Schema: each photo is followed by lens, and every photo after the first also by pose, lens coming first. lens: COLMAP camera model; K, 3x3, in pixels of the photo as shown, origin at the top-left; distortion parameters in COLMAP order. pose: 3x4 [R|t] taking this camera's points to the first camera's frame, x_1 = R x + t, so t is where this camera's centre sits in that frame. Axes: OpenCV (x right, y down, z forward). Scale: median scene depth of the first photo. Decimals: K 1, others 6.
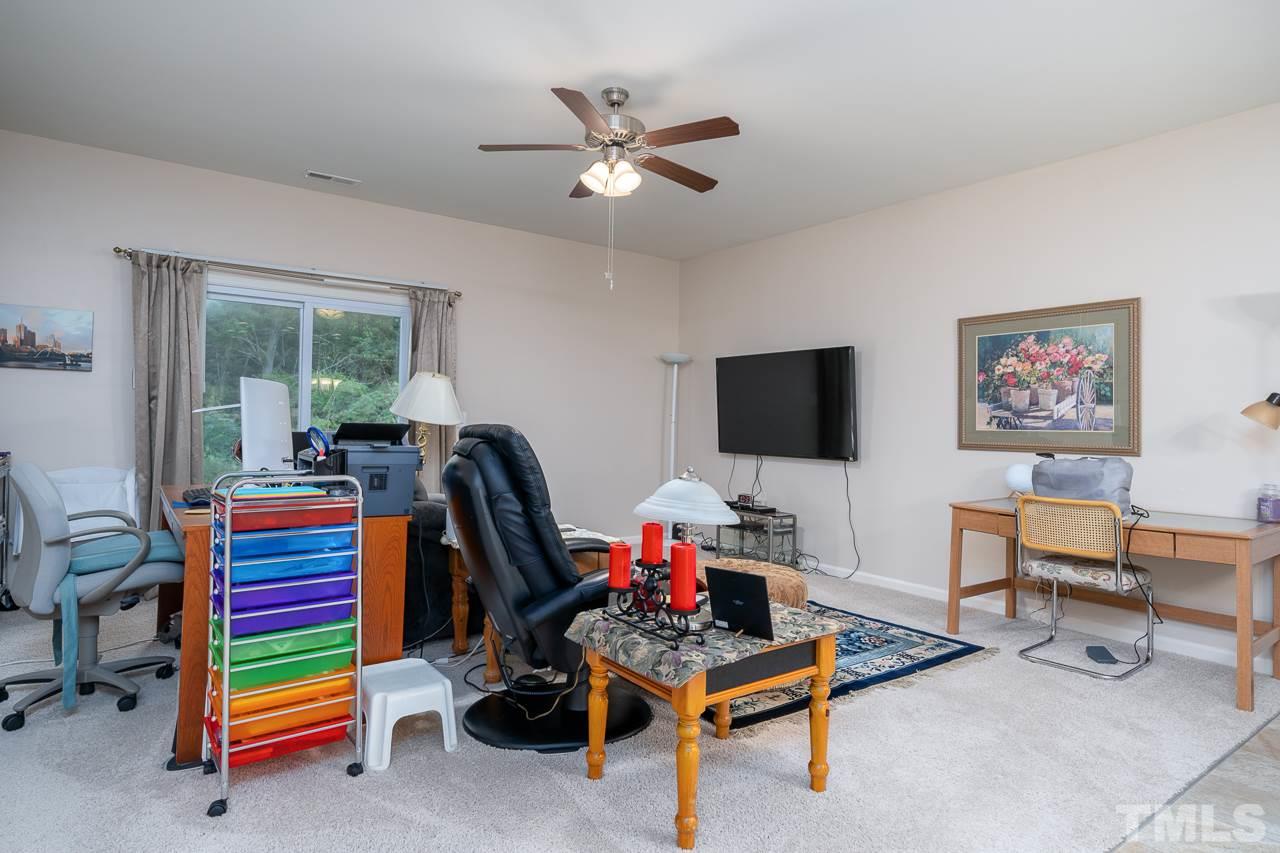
lens RADIAL K [[691.5, 0, 625.2], [0, 691.5, 421.7], [0, 0, 1]] dist [-0.007128, -0.000704]
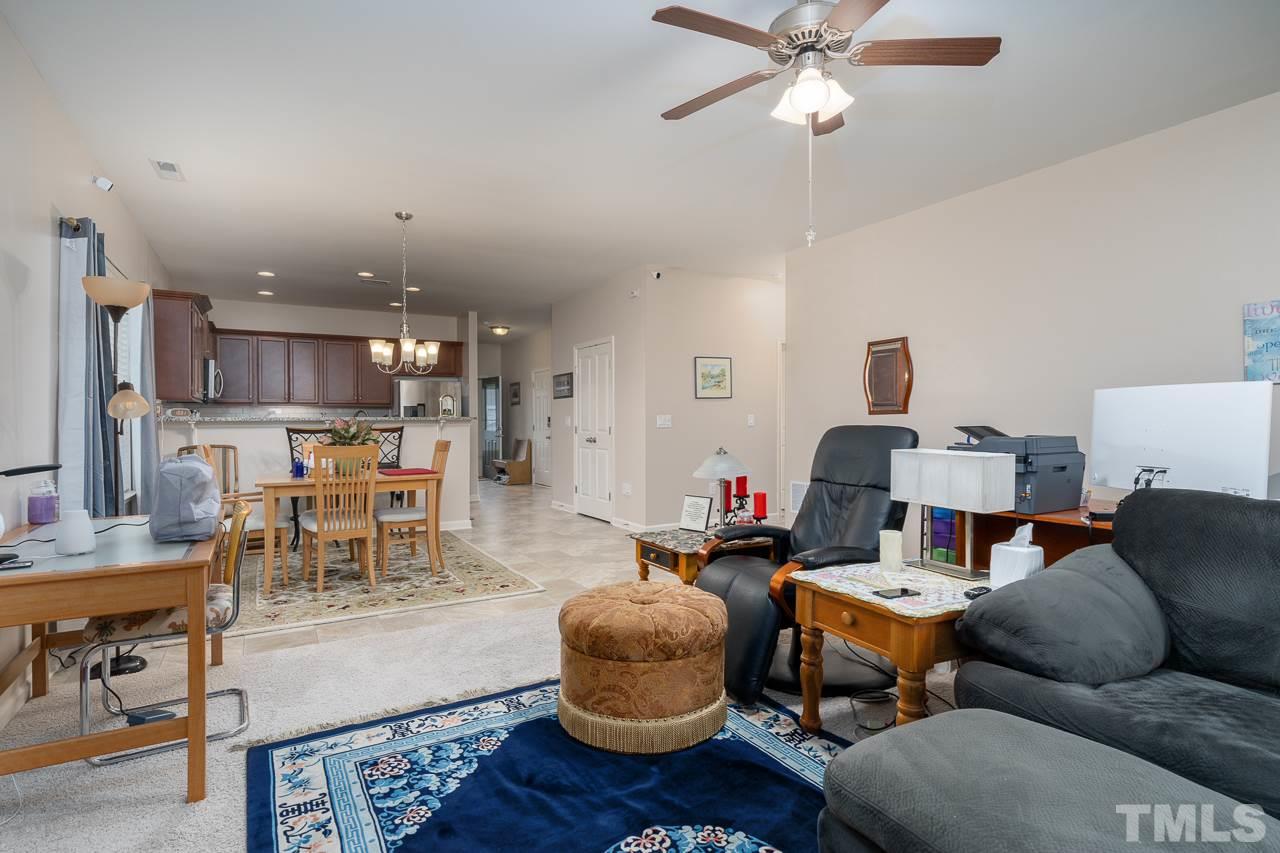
lens RADIAL K [[691.5, 0, 625.2], [0, 691.5, 421.7], [0, 0, 1]] dist [-0.007128, -0.000704]
pose [[-0.995062, -0.017985, 0.097611, 0.088172], [-0.018046, 0.999837, 0.000260, 0.001447], [-0.097599, -0.001503, -0.995225, 1.522674]]
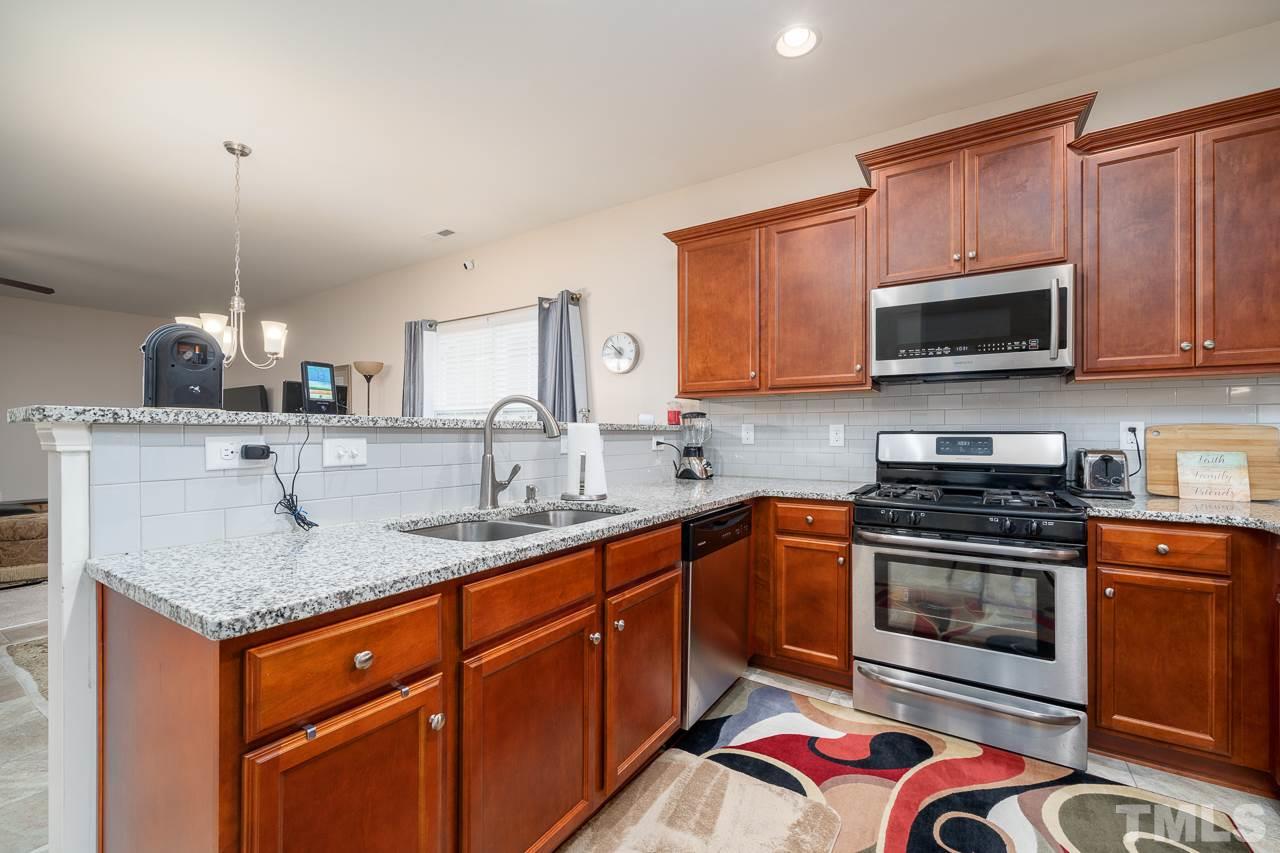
lens RADIAL K [[526.1, 0, 642.8], [0, 526.1, 432.0], [0, 0, 1]] dist [-0.000267, 0.000149]
pose [[0.932788, -0.018504, 0.359950, 0.856225], [0.017153, 0.999829, 0.006946, 0.012876], [-0.360017, -0.000305, 0.932946, -0.584094]]
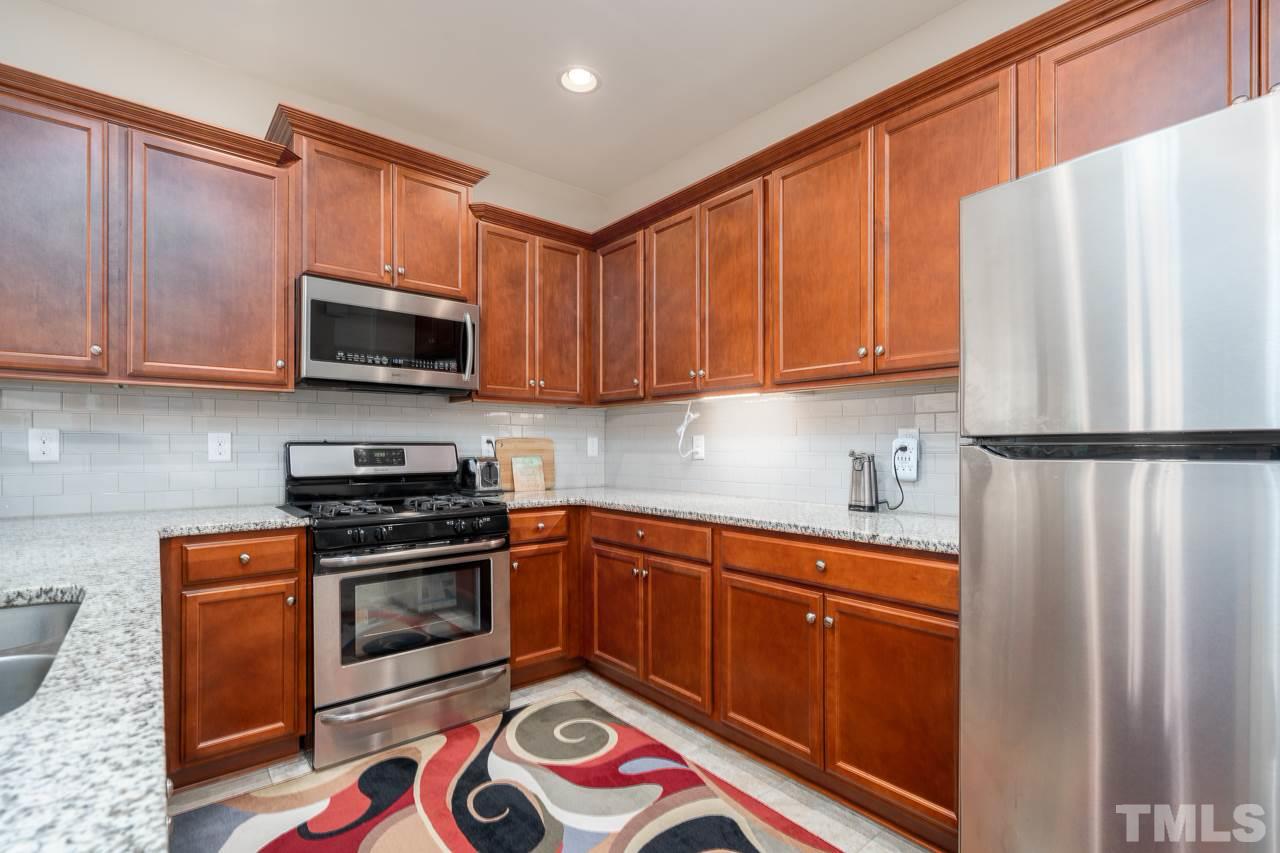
lens RADIAL K [[572.1, 0, 637.5], [0, 572.1, 444.4], [0, 0, 1]] dist [-0.001289, 0.000258]
pose [[-0.059552, -0.020087, 0.998023, 0.747318], [-0.005450, 0.999789, 0.019797, 0.010334], [-0.998210, -0.004260, -0.059649, -0.414901]]
